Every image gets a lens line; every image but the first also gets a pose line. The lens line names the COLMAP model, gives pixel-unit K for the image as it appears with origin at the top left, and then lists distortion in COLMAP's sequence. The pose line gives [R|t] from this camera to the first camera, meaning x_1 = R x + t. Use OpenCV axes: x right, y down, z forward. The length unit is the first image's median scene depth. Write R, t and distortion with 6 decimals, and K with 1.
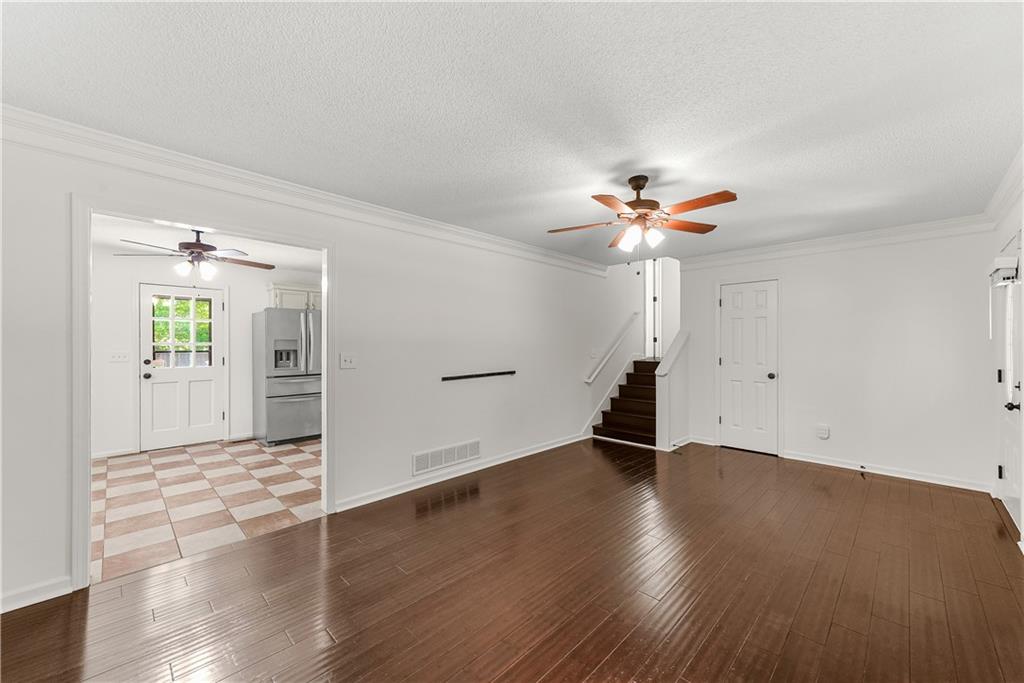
lens RADIAL K [[396.6, 0, 501.0], [0, 396.6, 338.5], [0, 0, 1]] dist [0.011635, 0.000397]
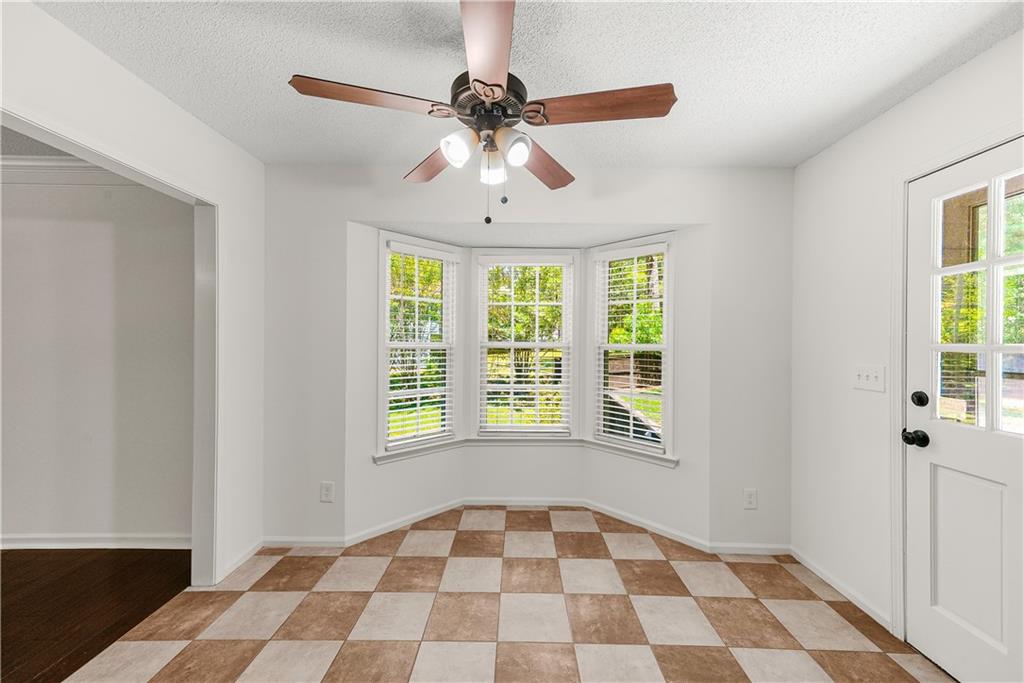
lens RADIAL K [[396.6, 0, 513.1], [0, 396.6, 342.6], [0, 0, 1]] dist [0.011635, 0.000397]
pose [[-0.703133, 0.006418, -0.711029, -0.251303], [0.006138, 0.999977, 0.002957, 0.004740], [0.711031, -0.002285, -0.703157, 0.646225]]
